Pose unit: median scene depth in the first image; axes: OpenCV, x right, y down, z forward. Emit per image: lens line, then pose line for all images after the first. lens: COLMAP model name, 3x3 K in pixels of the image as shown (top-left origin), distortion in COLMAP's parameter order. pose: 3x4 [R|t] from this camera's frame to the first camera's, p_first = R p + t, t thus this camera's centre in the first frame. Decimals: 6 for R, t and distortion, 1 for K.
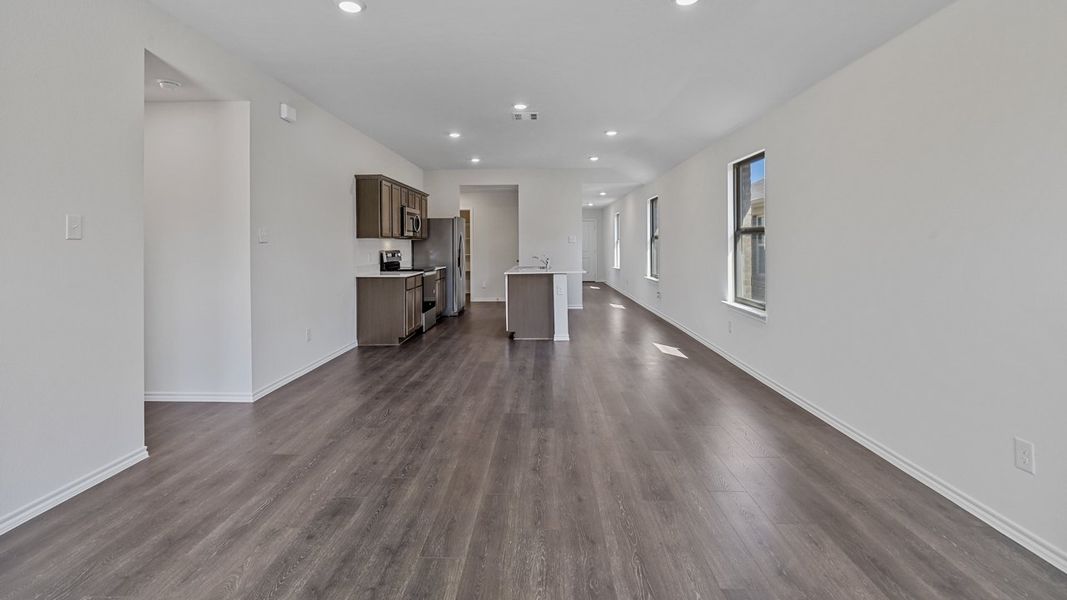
lens RADIAL K [[496.3, 0, 532.3], [0, 496.3, 240.9], [0, 0, 1]] dist [0.001254, 0.000203]
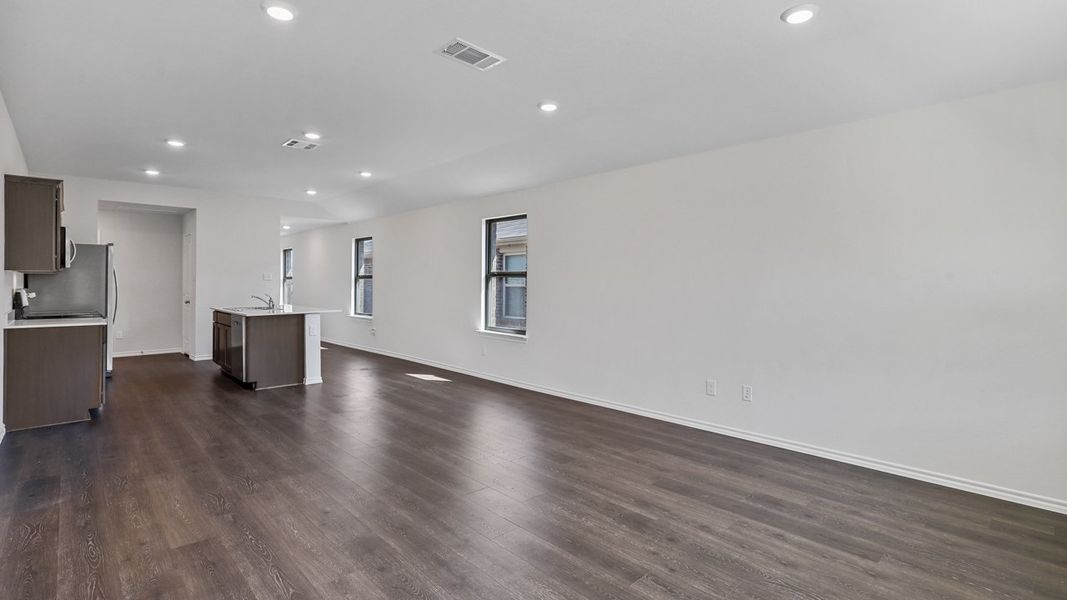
lens RADIAL K [[493.8, 0, 550.1], [0, 493.8, 286.9], [0, 0, 1]] dist [0.001042, 0.000252]
pose [[0.696657, 0.005041, 0.717387, -0.306109], [-0.015398, 0.999850, 0.007928, 0.000352], [-0.717239, -0.016570, 0.696630, 0.016526]]
